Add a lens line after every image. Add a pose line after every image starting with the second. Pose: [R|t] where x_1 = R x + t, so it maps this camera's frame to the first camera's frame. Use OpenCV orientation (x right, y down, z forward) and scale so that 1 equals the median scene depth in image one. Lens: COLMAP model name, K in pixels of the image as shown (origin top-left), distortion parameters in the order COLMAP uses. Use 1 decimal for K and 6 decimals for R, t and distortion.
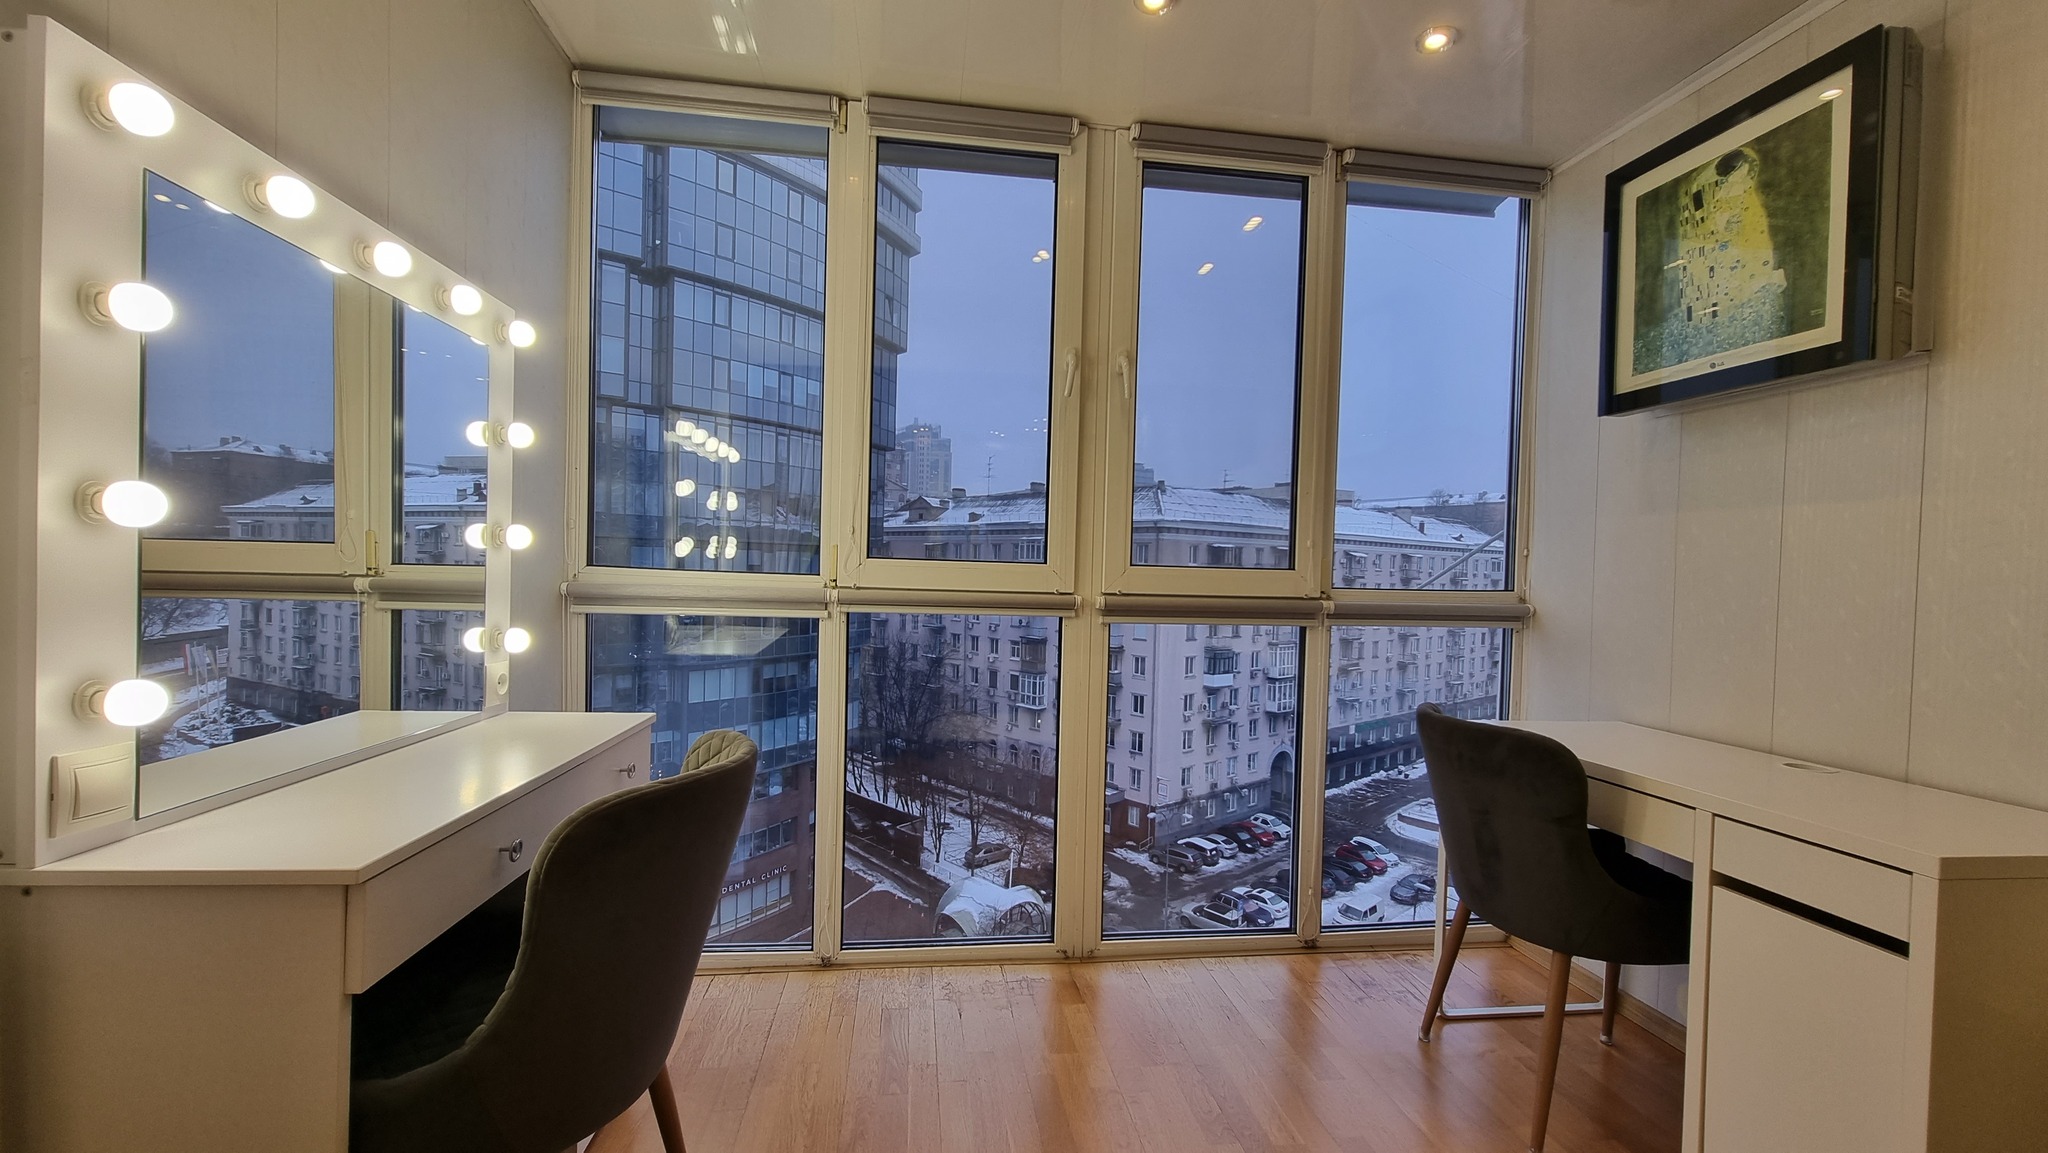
lens RADIAL K [[844.6, 0, 1025.3], [0, 844.6, 588.7], [0, 0, 1]] dist [-0.002832, 0.001747]
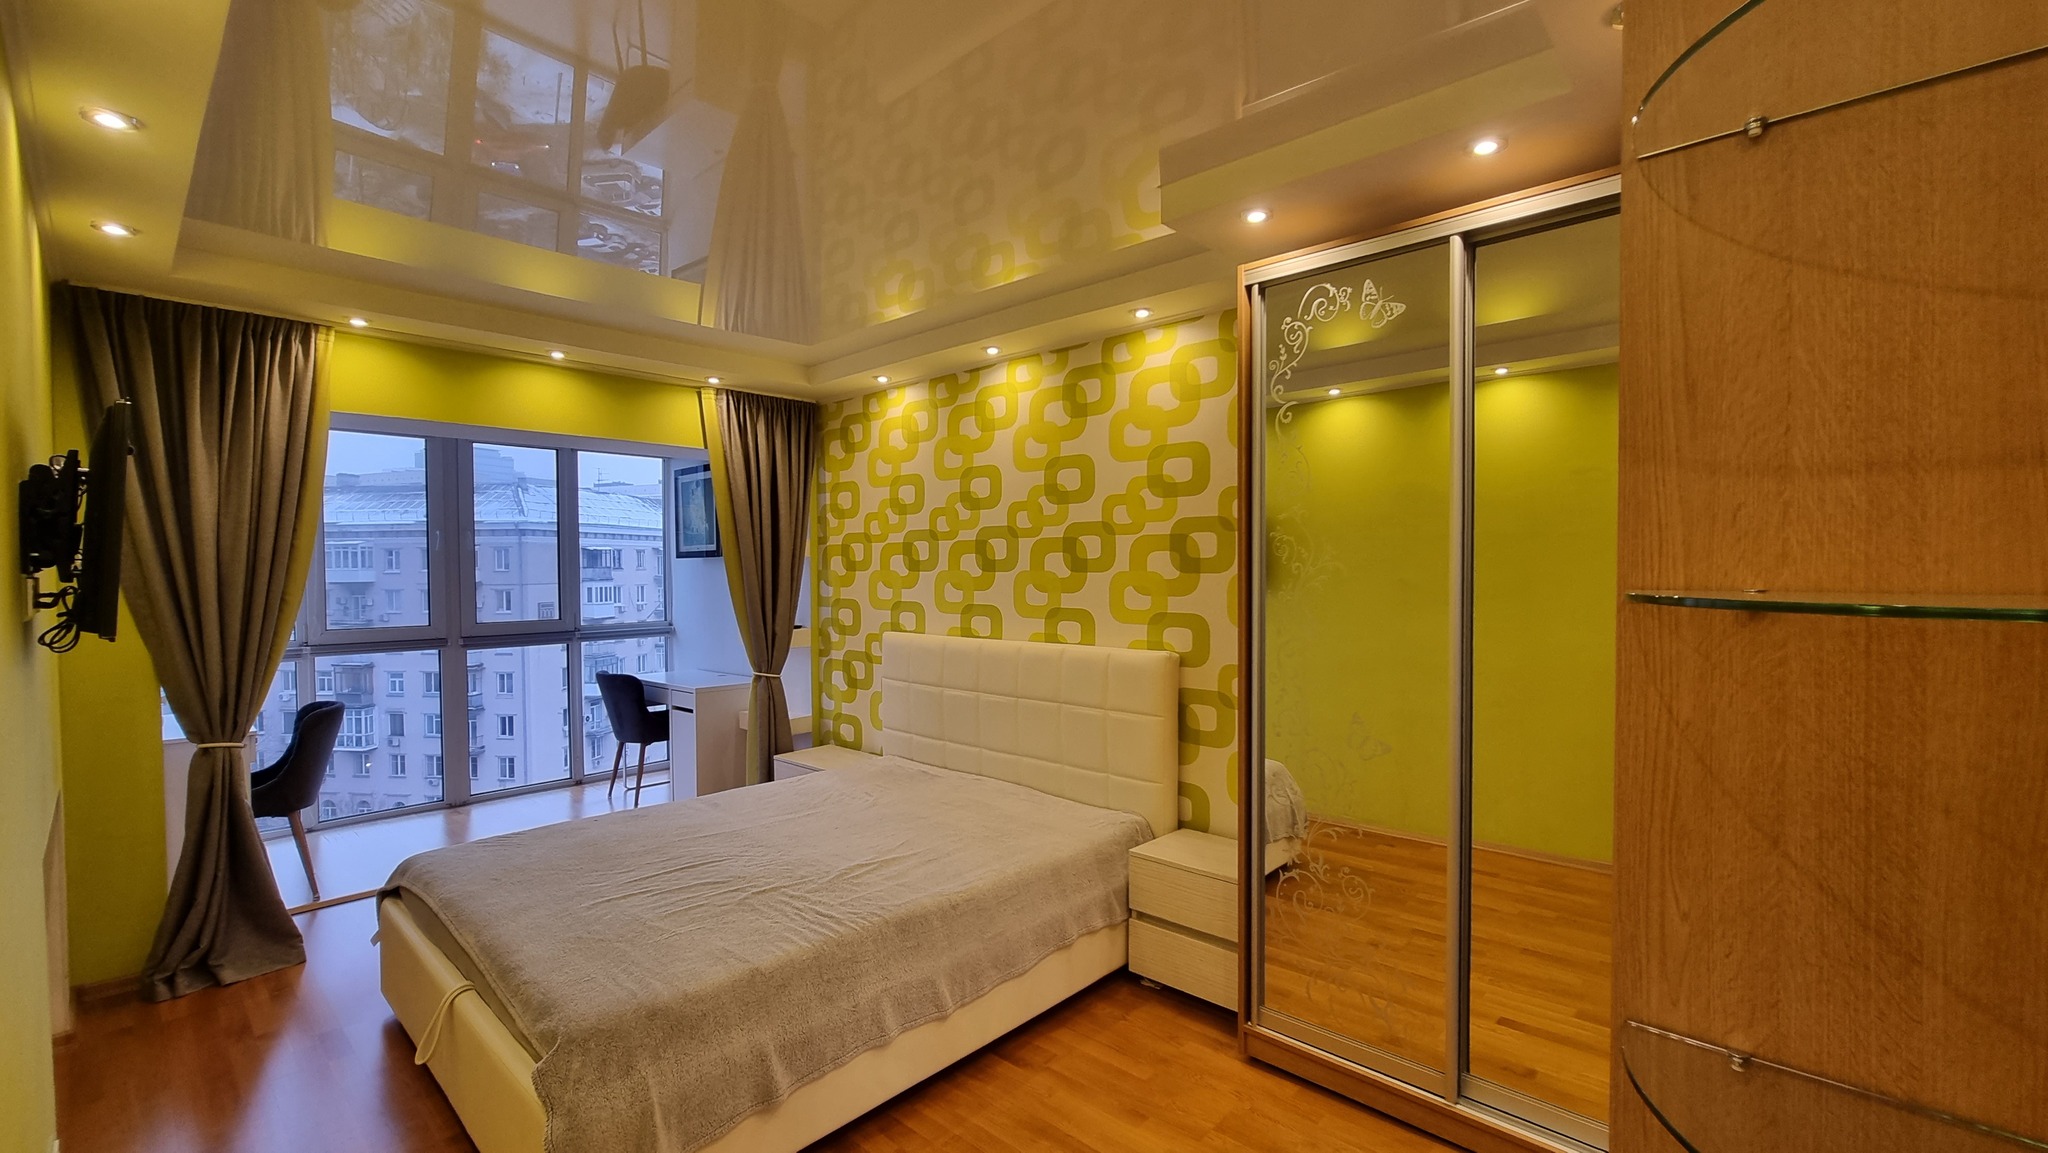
lens RADIAL K [[844.6, 0, 1027.2], [0, 844.6, 589.3], [0, 0, 1]] dist [-0.002832, 0.001747]
pose [[0.769449, -0.047874, 0.636912, -0.183262], [0.044578, 0.998781, 0.021220, -0.108693], [-0.637151, 0.012064, 0.770644, -1.761965]]
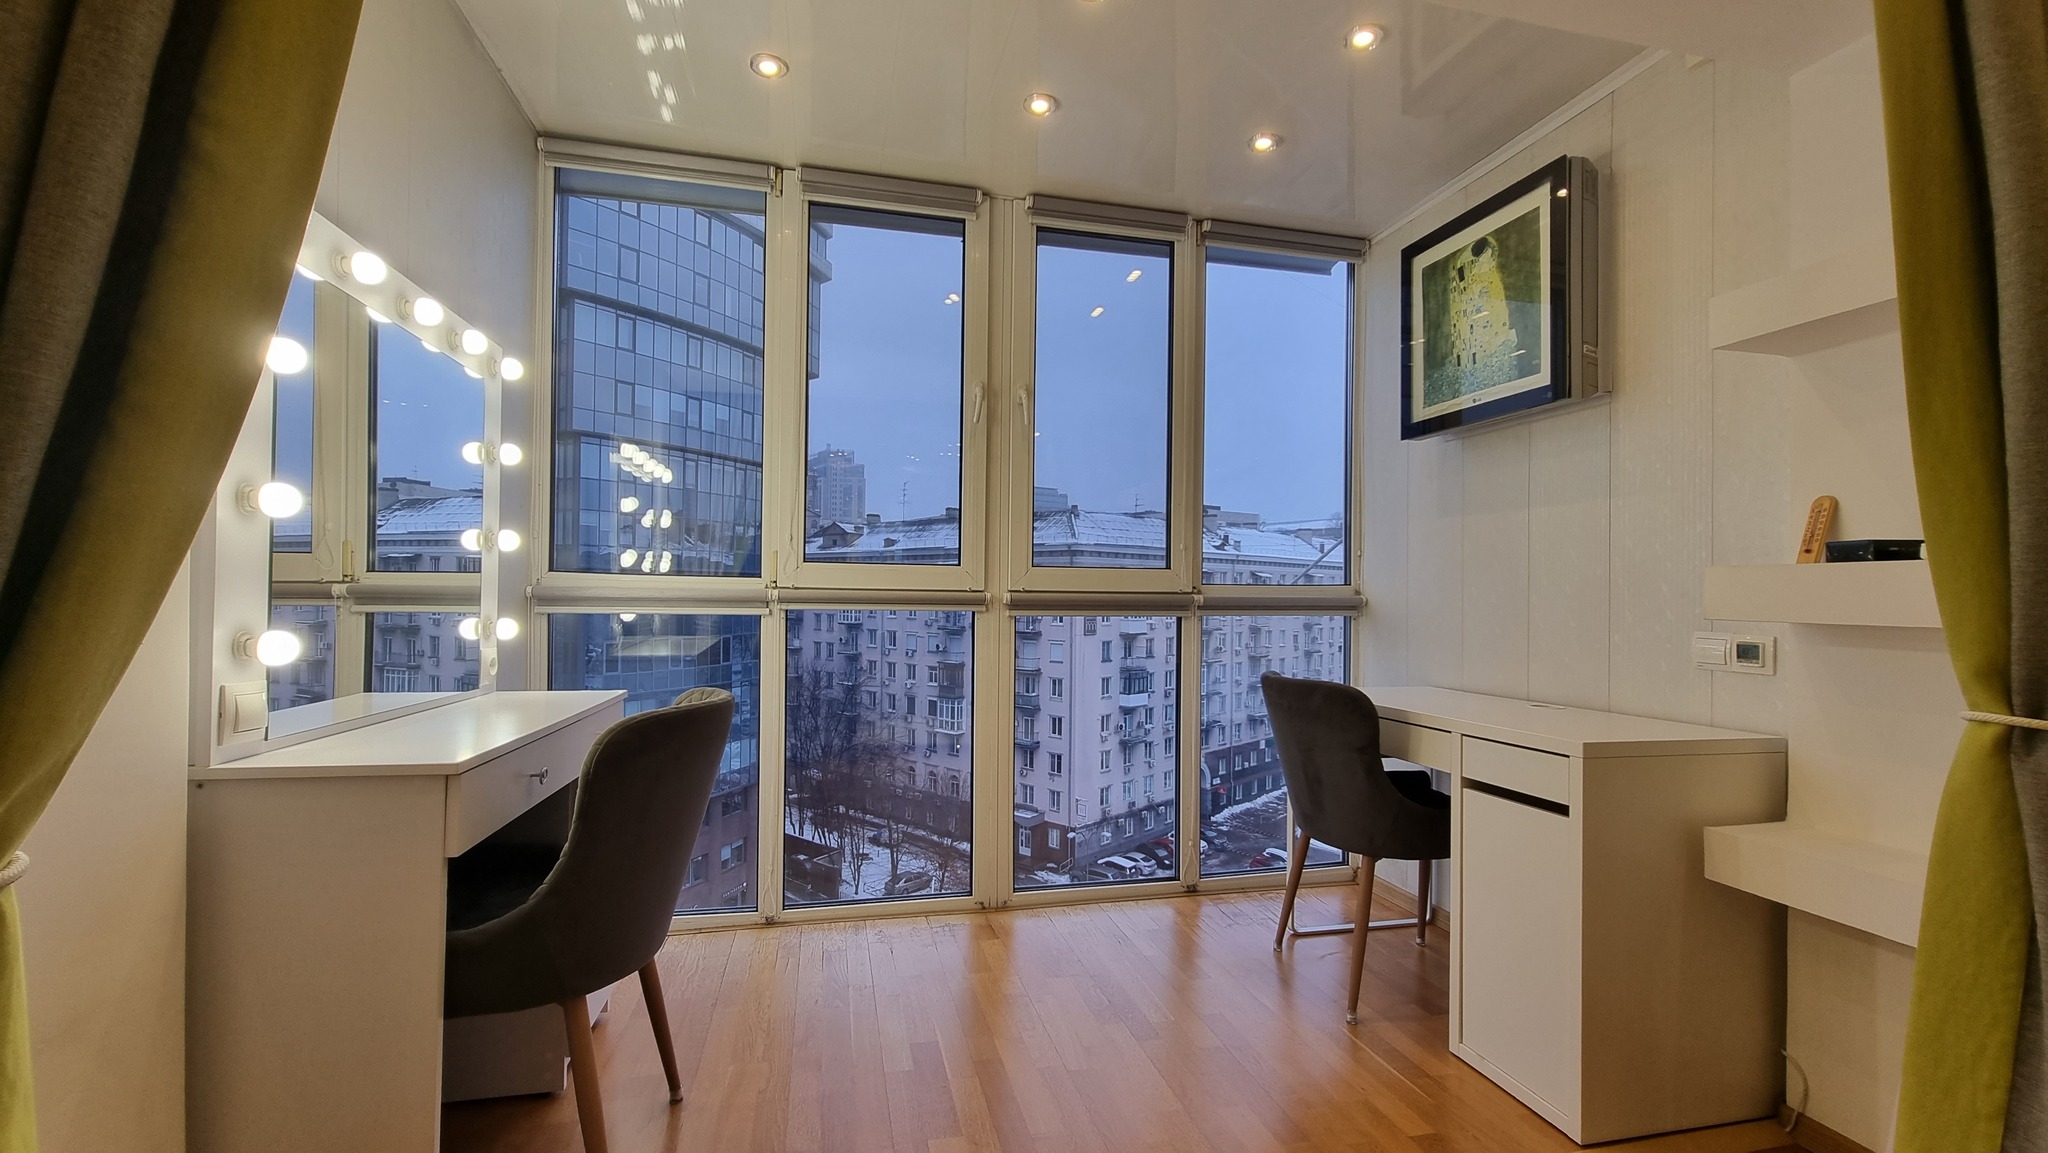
lens RADIAL K [[844.6, 0, 1022.9], [0, 844.6, 588.7], [0, 0, 1]] dist [-0.002832, 0.001747]
pose [[0.995292, -0.015047, 0.095743, -0.001022], [0.017883, 0.999424, -0.028830, 0.039900], [-0.095254, 0.030406, 0.994988, -0.176609]]
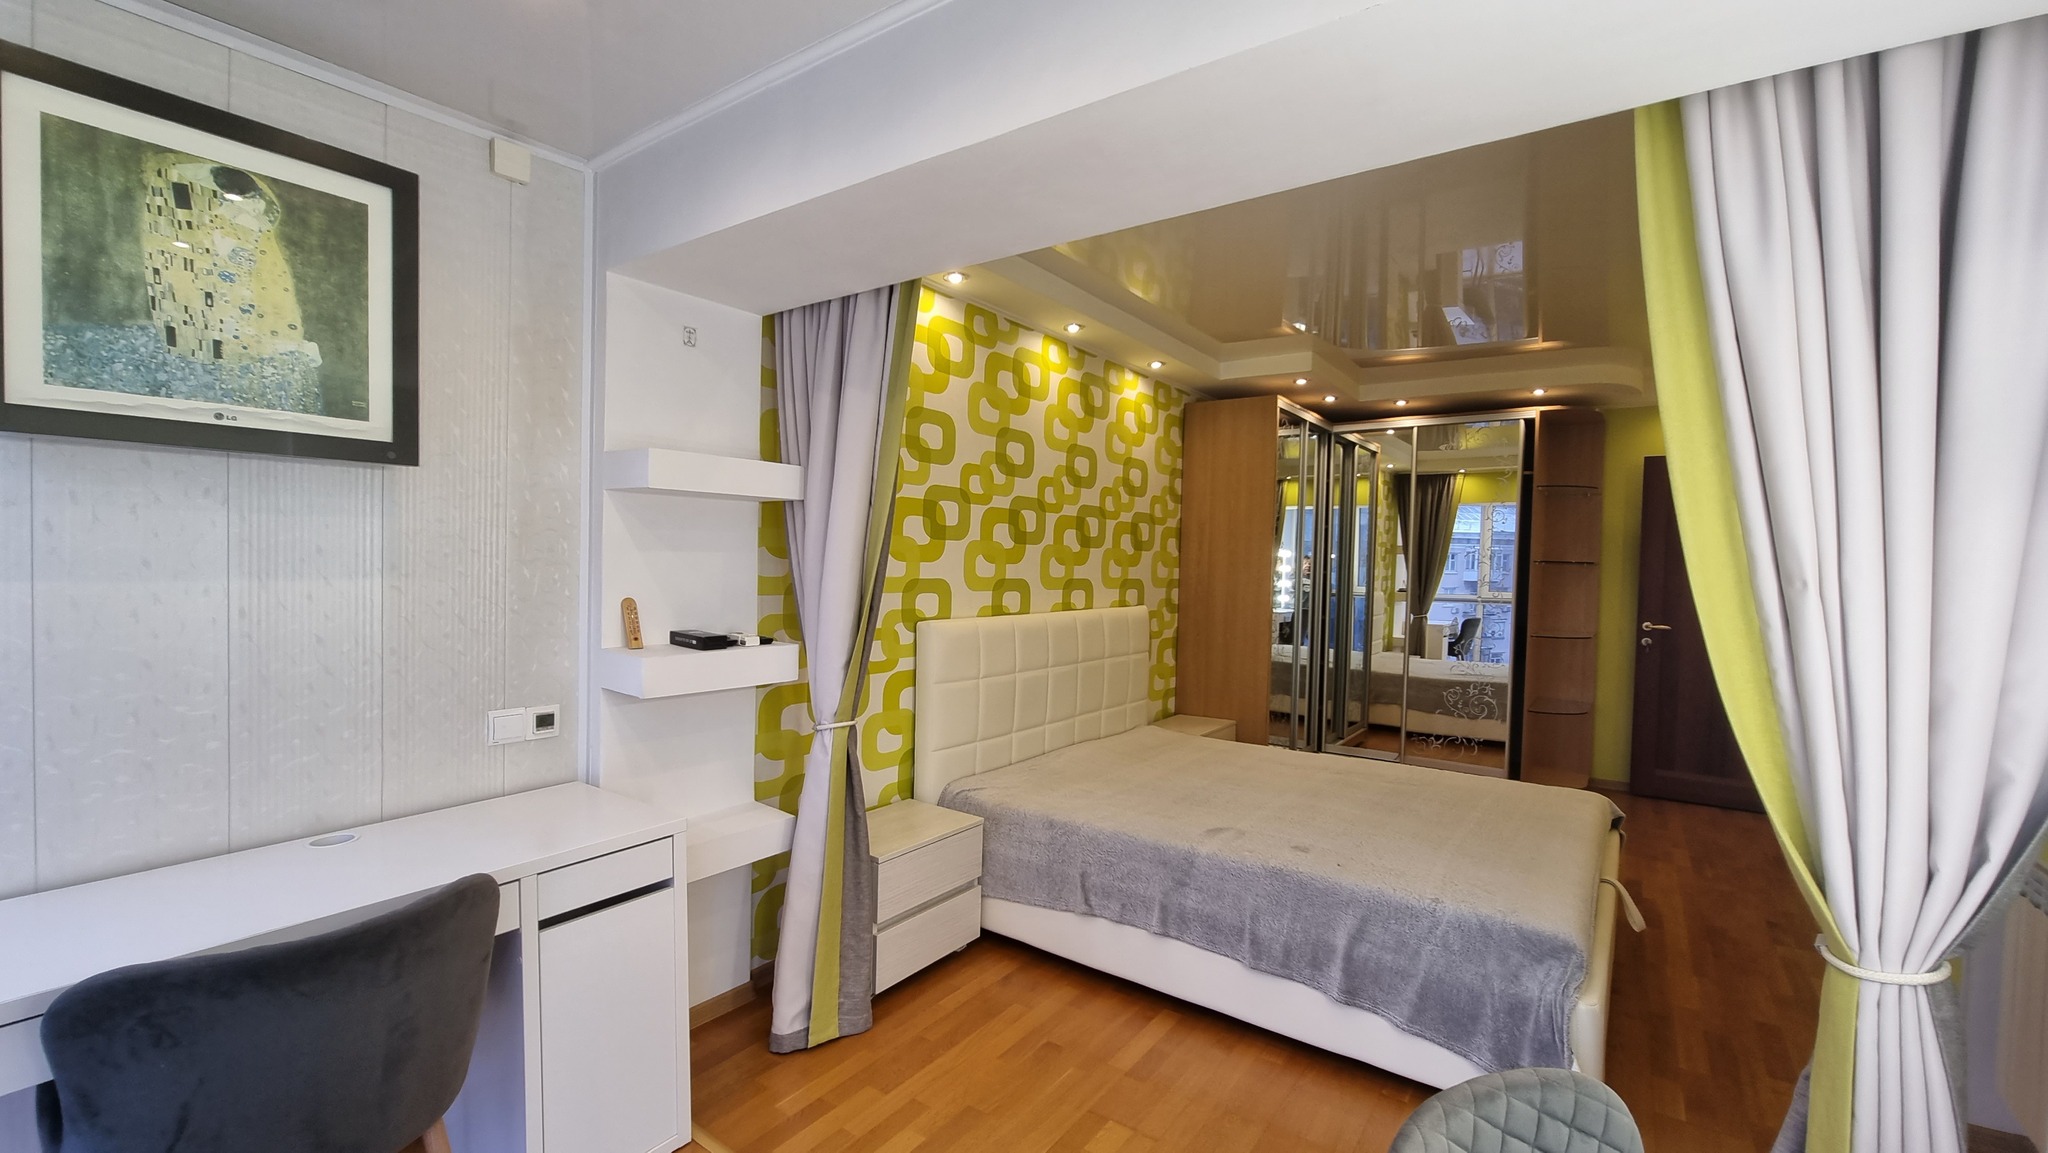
lens RADIAL K [[844.6, 0, 1025.9], [0, 844.6, 564.0], [0, 0, 1]] dist [-0.002832, 0.001747]
pose [[-0.720674, -0.061313, 0.690558, -0.286056], [-0.035663, 0.998041, 0.051396, -0.158955], [-0.692356, 0.012412, -0.721449, 0.878640]]
